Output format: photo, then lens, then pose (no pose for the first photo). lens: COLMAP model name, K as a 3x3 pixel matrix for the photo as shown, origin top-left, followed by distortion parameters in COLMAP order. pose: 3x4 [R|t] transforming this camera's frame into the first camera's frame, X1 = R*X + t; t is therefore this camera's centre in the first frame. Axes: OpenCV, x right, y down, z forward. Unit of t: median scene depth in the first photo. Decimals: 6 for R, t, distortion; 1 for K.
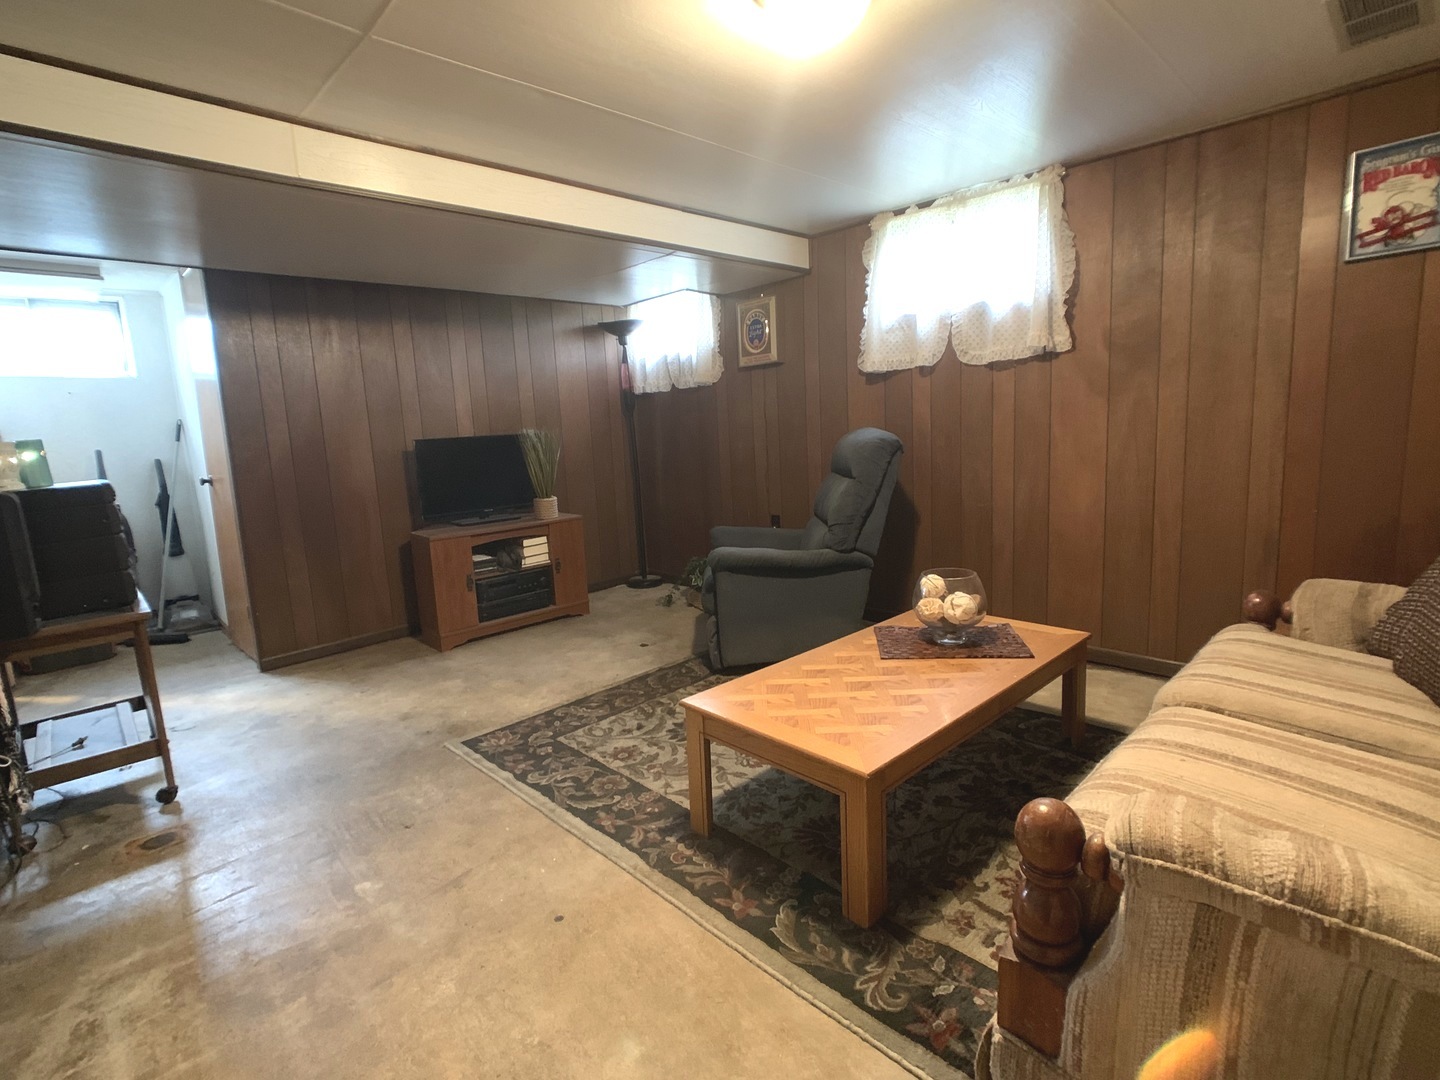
lens RADIAL K [[704.6, 0, 747.9], [0, 704.6, 545.2], [0, 0, 1]] dist [-0.003188, 0.000079]
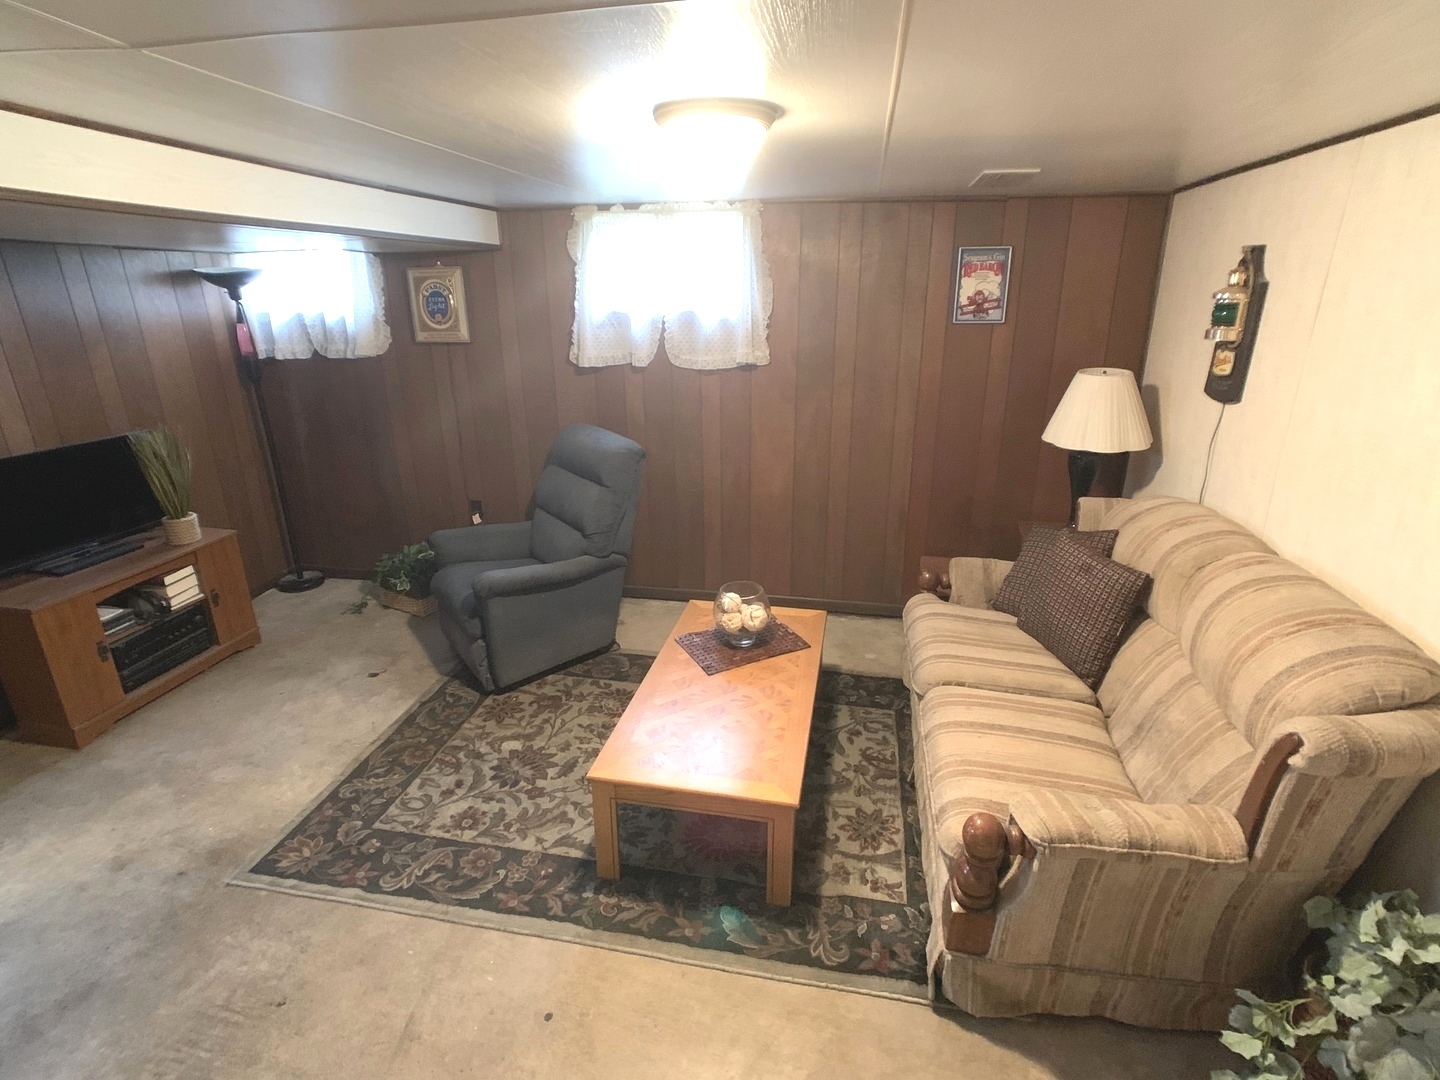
lens RADIAL K [[705.0, 0, 726.2], [0, 705.0, 533.8], [0, 0, 1]] dist [-0.021742, 0.009823]
pose [[0.825690, -0.142118, 0.545929, -0.372918], [0.056644, 0.983742, 0.170420, -0.255826], [-0.561273, -0.109791, 0.820316, 0.041307]]
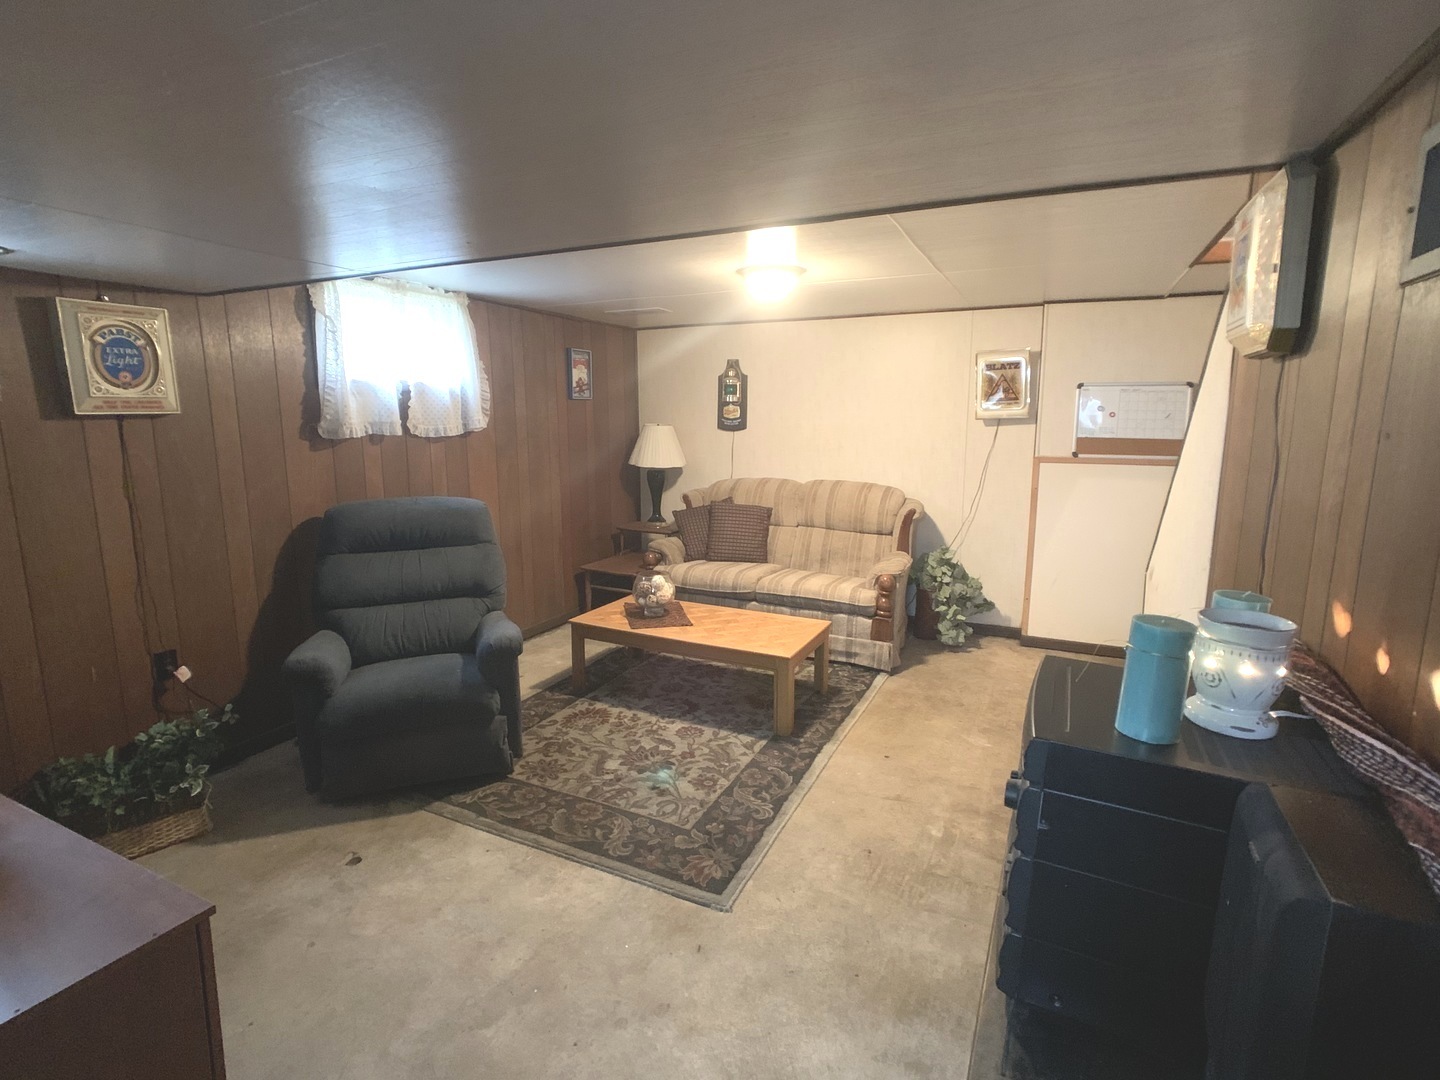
lens RADIAL K [[672.7, 0, 720.0], [0, 672.7, 540.0], [0, 0, 1]] dist [-0.001941, -0.000346]
pose [[-0.305440, -0.118313, 0.944832, -1.215906], [0.185826, 0.965767, 0.181007, -0.284343], [-0.933903, 0.230861, -0.272999, 1.245929]]
